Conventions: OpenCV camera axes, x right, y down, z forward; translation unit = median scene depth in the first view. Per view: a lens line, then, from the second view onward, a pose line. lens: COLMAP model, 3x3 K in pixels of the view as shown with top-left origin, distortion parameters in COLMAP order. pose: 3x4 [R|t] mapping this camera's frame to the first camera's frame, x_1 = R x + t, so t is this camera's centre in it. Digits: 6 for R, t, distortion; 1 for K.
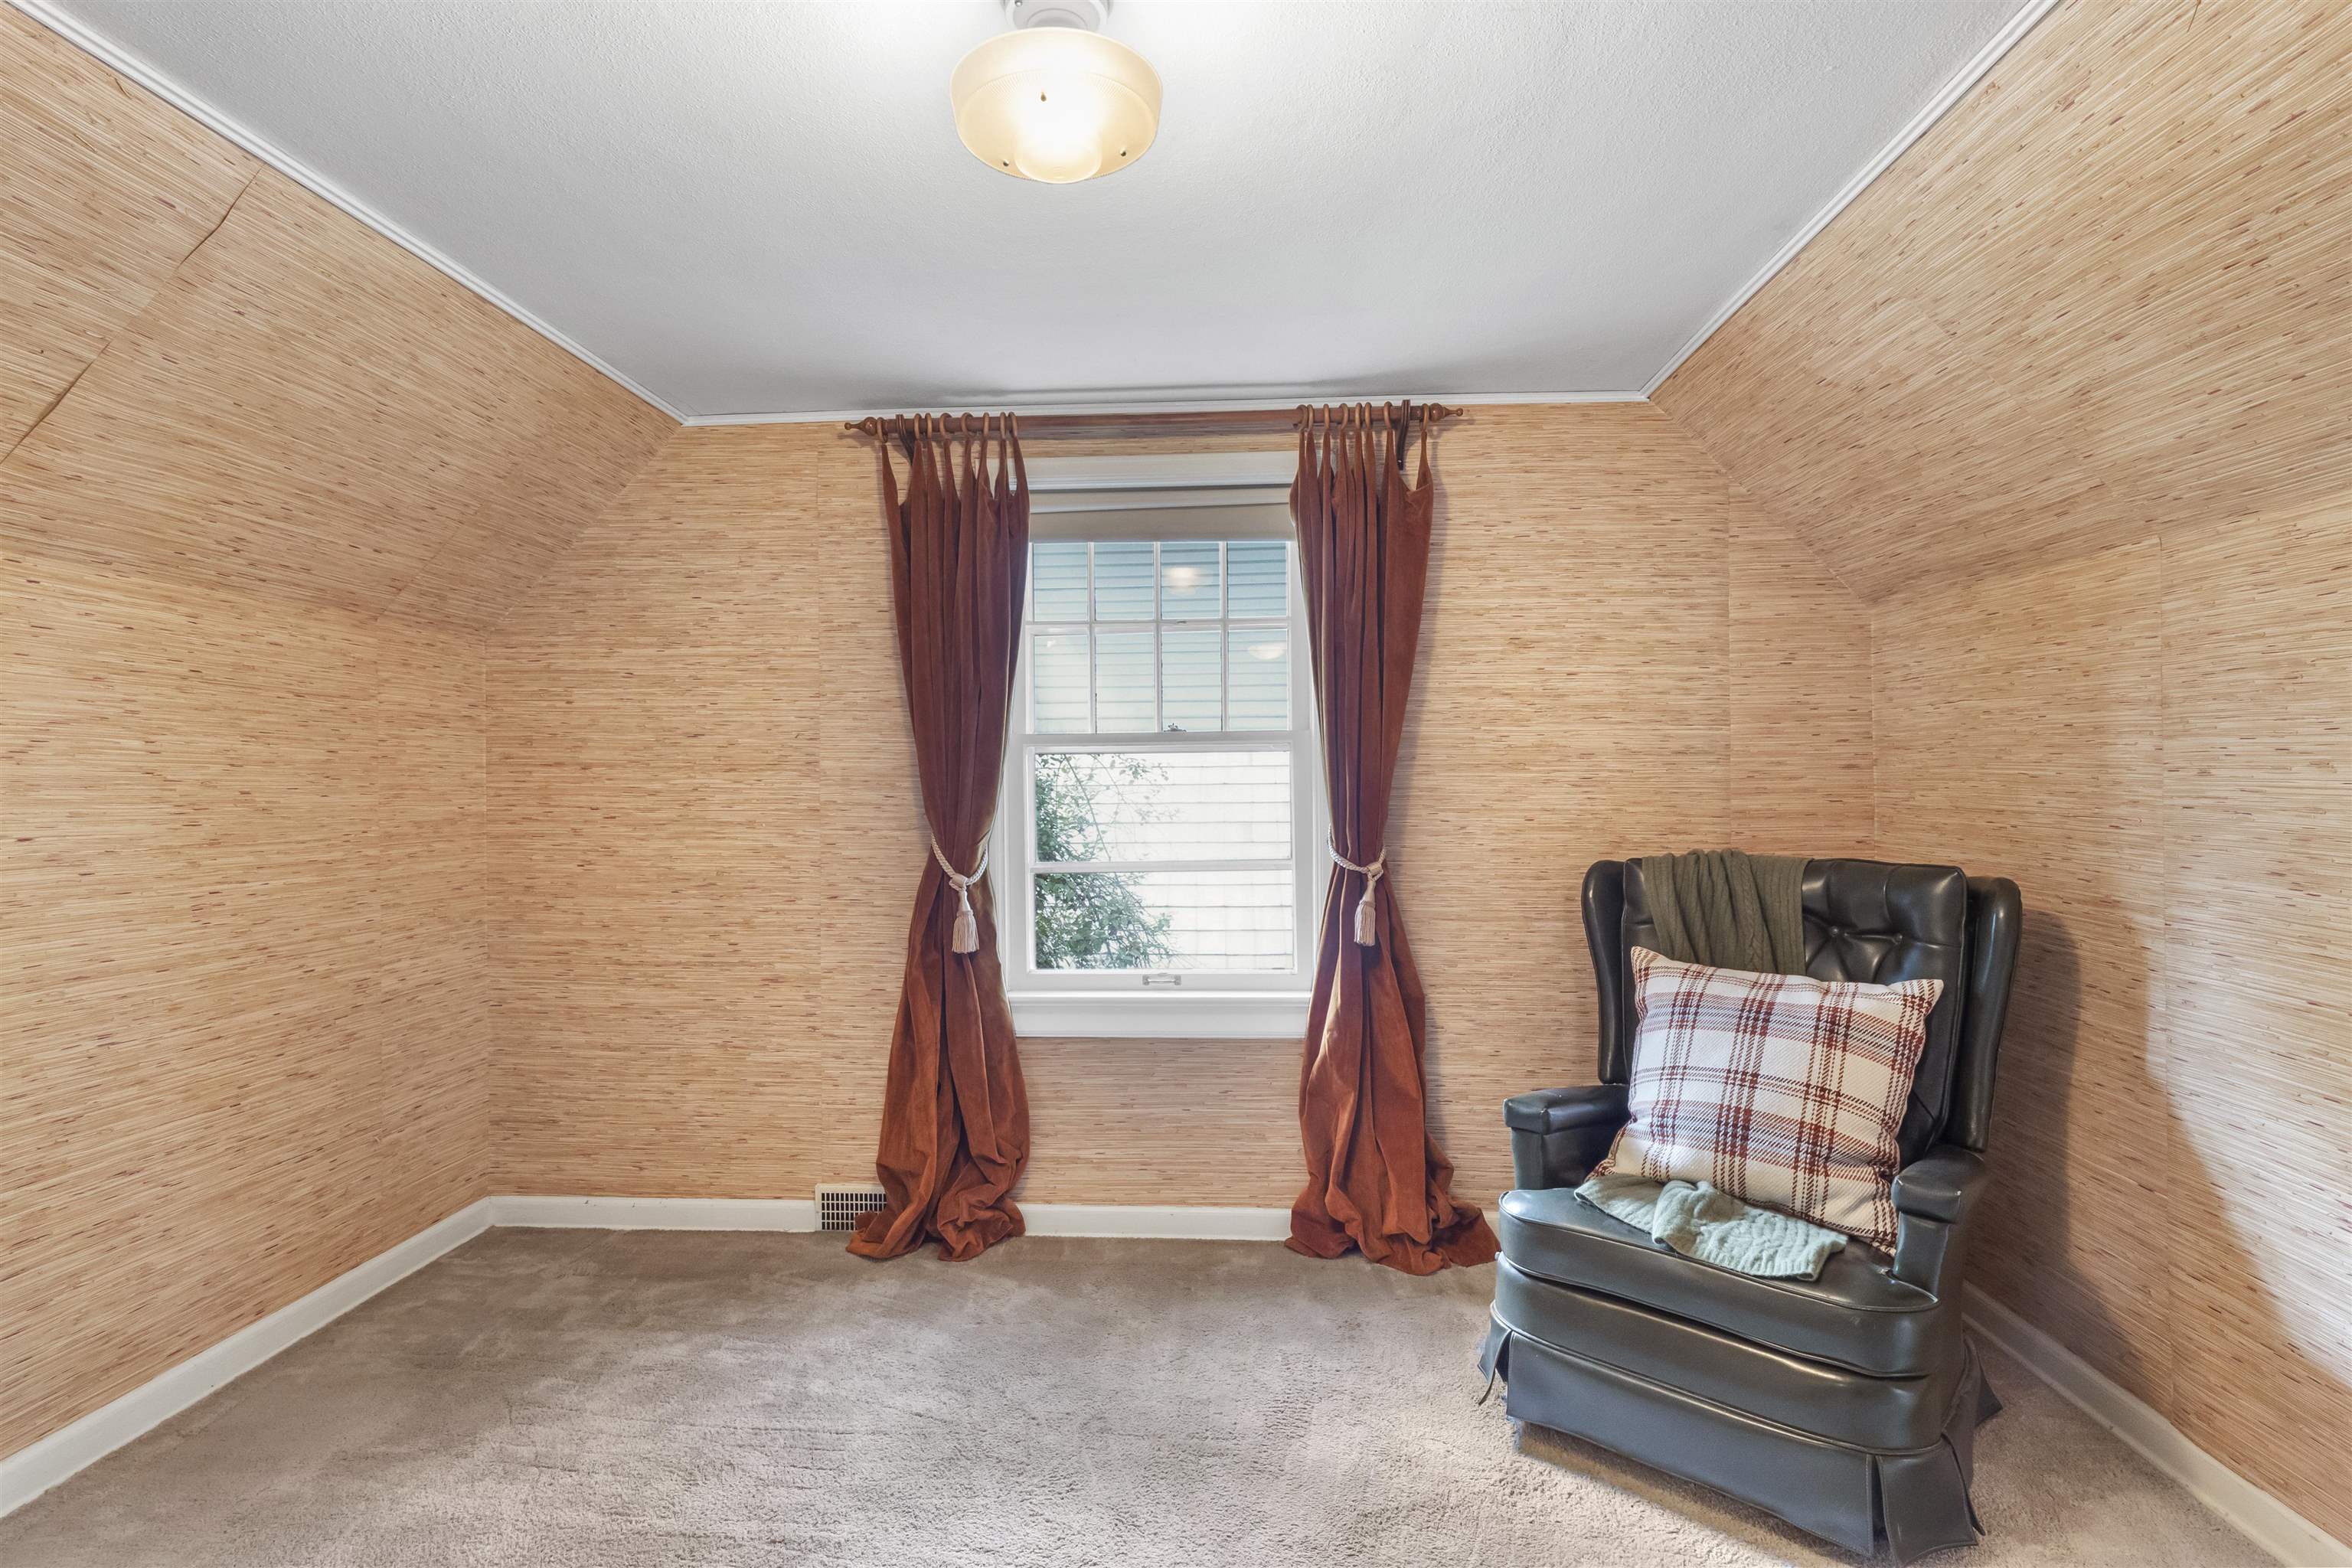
lens RADIAL K [[1149.1, 0, 1176.6], [0, 1149.1, 782.9], [0, 0, 1]] dist [-0.000869, 0.000186]
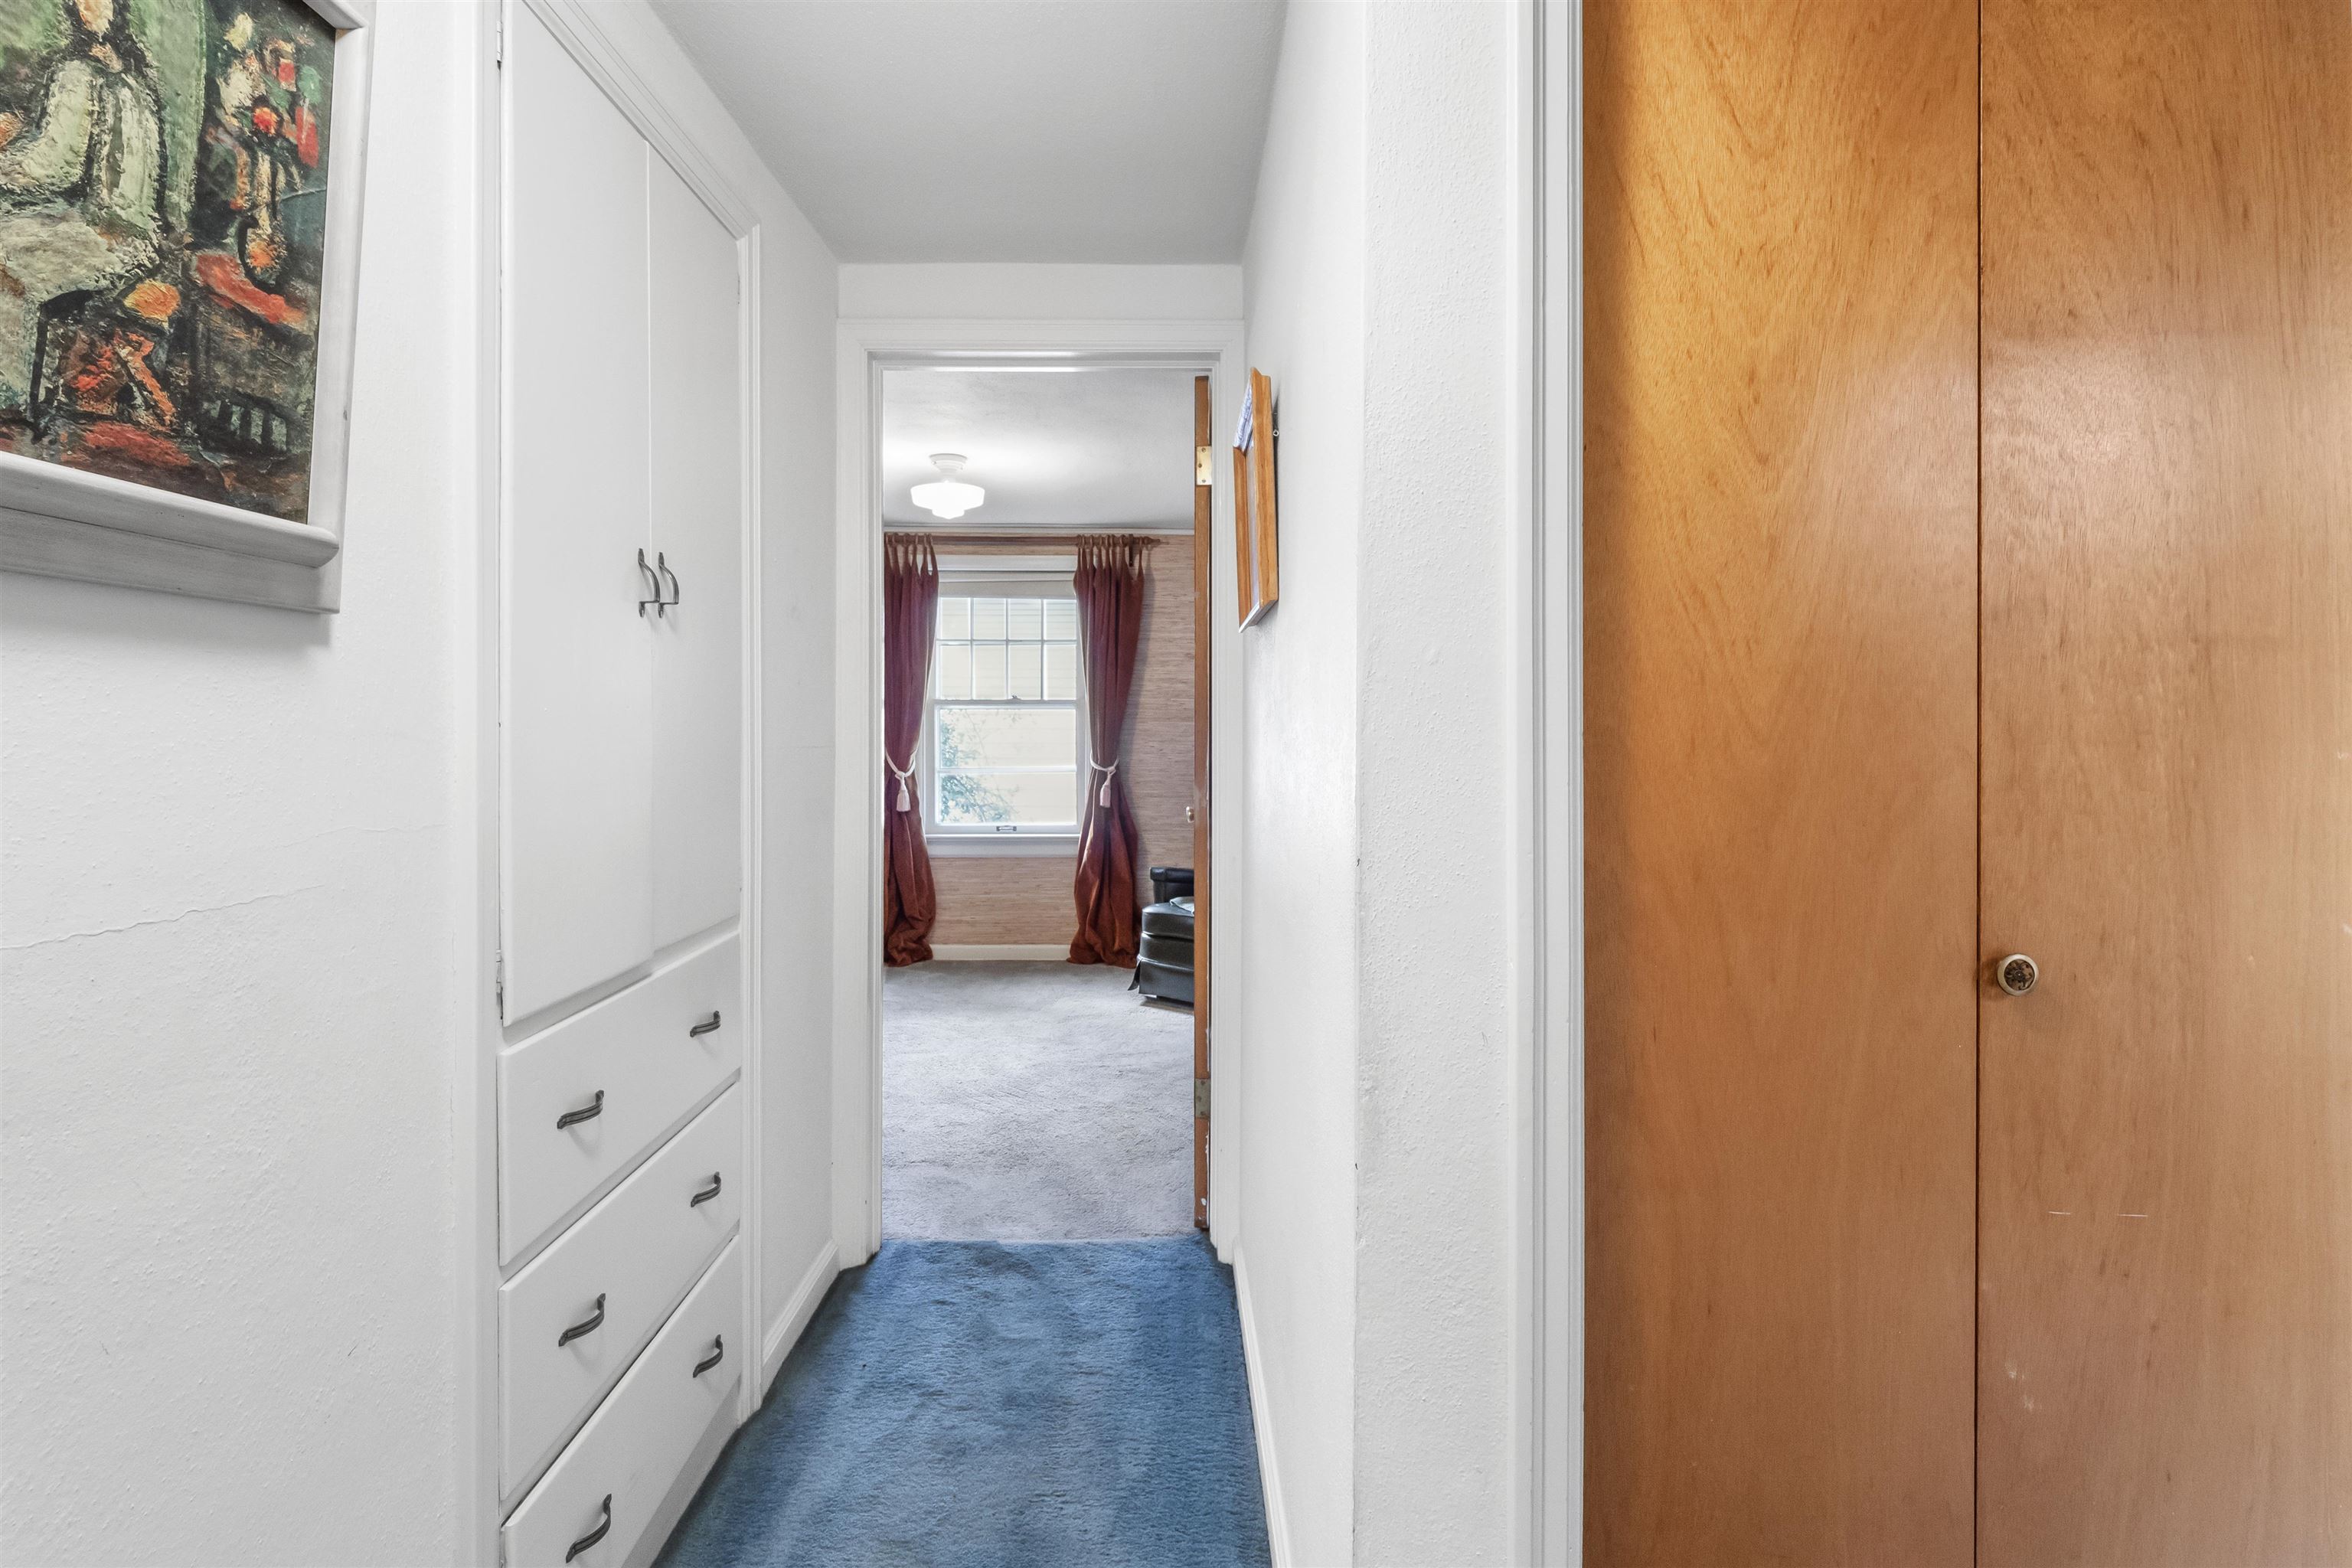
lens RADIAL K [[1149.1, 0, 1172.7], [0, 1149.1, 774.9], [0, 0, 1]] dist [-0.000869, 0.000186]
pose [[0.997909, 0.011069, 0.063680, 0.145529], [-0.012042, 0.999816, 0.014904, 0.051954], [-0.063503, -0.015639, 0.997859, -0.959160]]
